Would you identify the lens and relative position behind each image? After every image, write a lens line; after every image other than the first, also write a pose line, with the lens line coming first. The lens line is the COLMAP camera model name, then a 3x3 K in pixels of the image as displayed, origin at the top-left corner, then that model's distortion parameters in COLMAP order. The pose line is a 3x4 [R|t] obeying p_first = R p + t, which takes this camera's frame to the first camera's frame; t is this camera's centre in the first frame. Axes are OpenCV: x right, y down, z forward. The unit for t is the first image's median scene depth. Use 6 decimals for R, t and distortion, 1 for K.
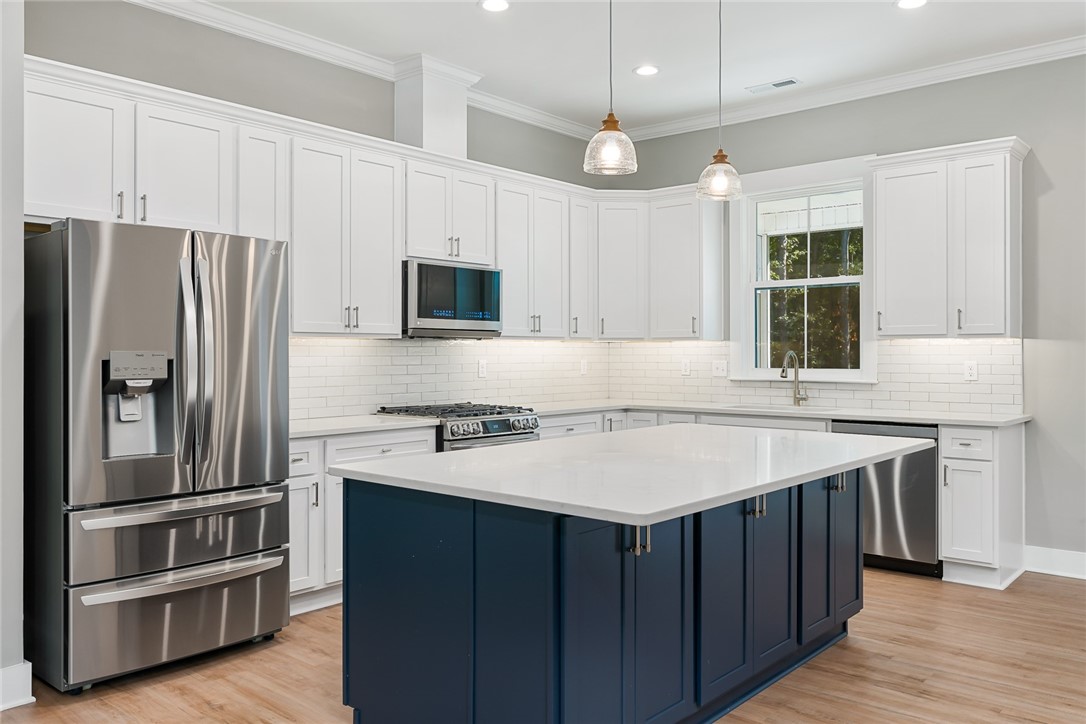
lens RADIAL K [[861.8, 0, 542.0], [0, 861.8, 353.8], [0, 0, 1]] dist [0.003560, 0.003443]
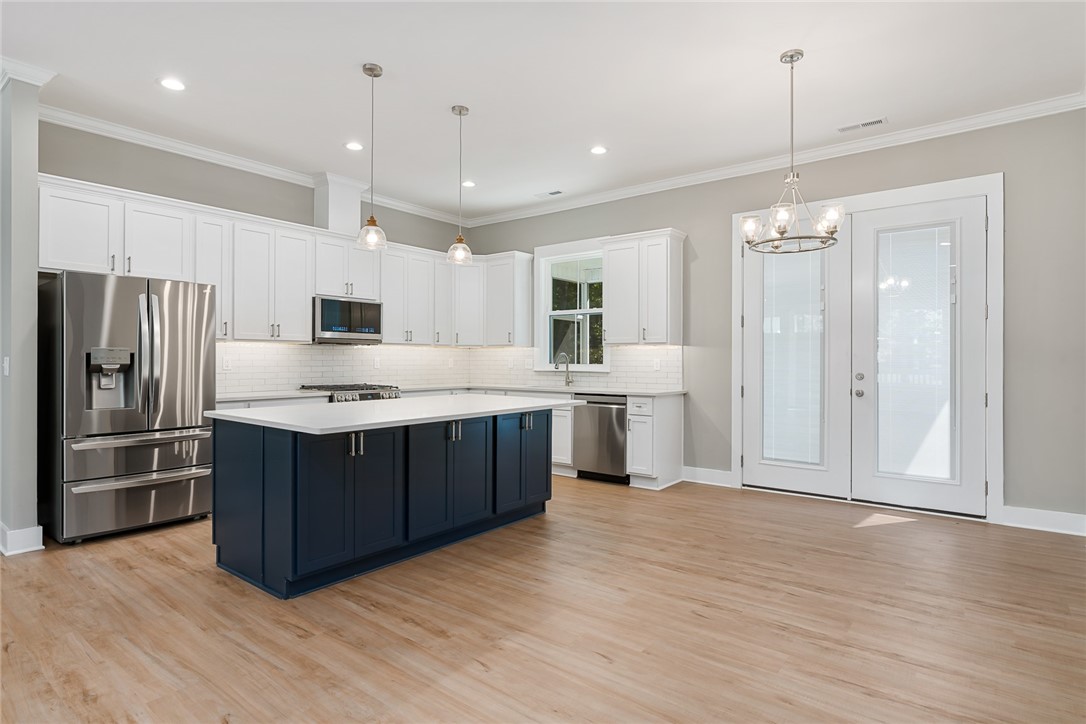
lens RADIAL K [[579.6, 0, 543.0], [0, 579.6, 362.0], [0, 0, 1]] dist [0.000004, 0.000559]
pose [[0.998739, 0.003189, 0.050102, 0.227012], [-0.003356, 0.999989, 0.003245, 0.012225], [-0.050091, -0.003409, 0.998739, -0.137468]]
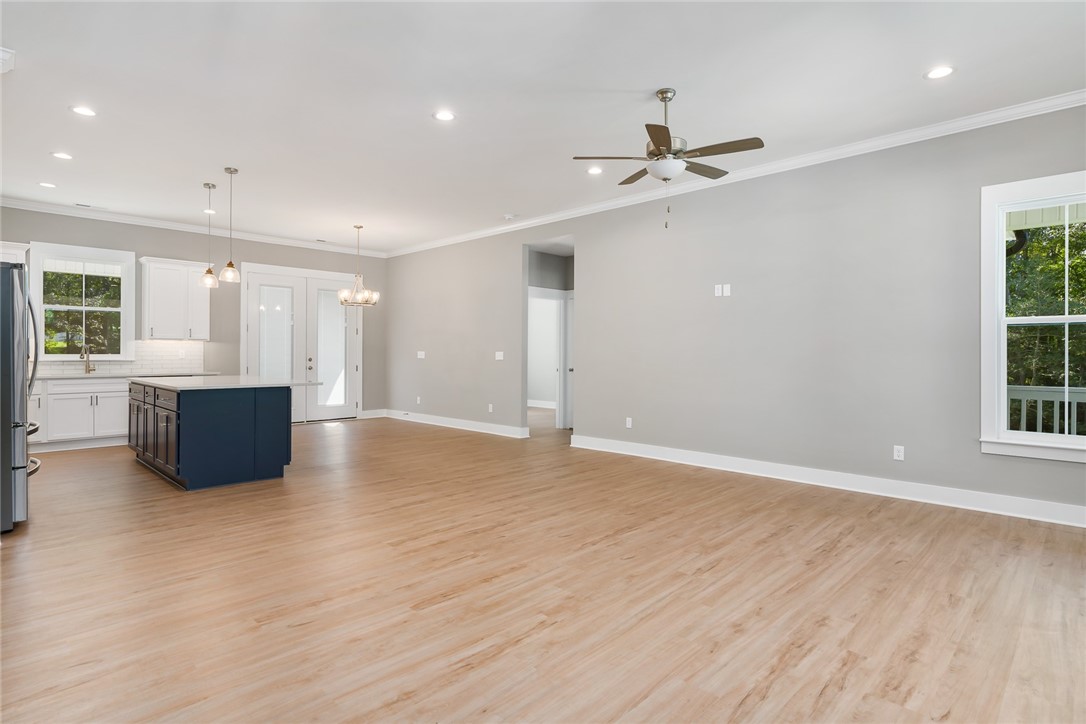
lens RADIAL K [[553.9, 0, 543.0], [0, 553.9, 362.0], [0, 0, 1]] dist [0.000114, -0.000024]
pose [[0.060547, -0.016381, 0.998031, -1.016014], [-0.005908, 0.999842, 0.016769, 0.009723], [-0.998148, -0.006912, 0.060441, -0.085362]]
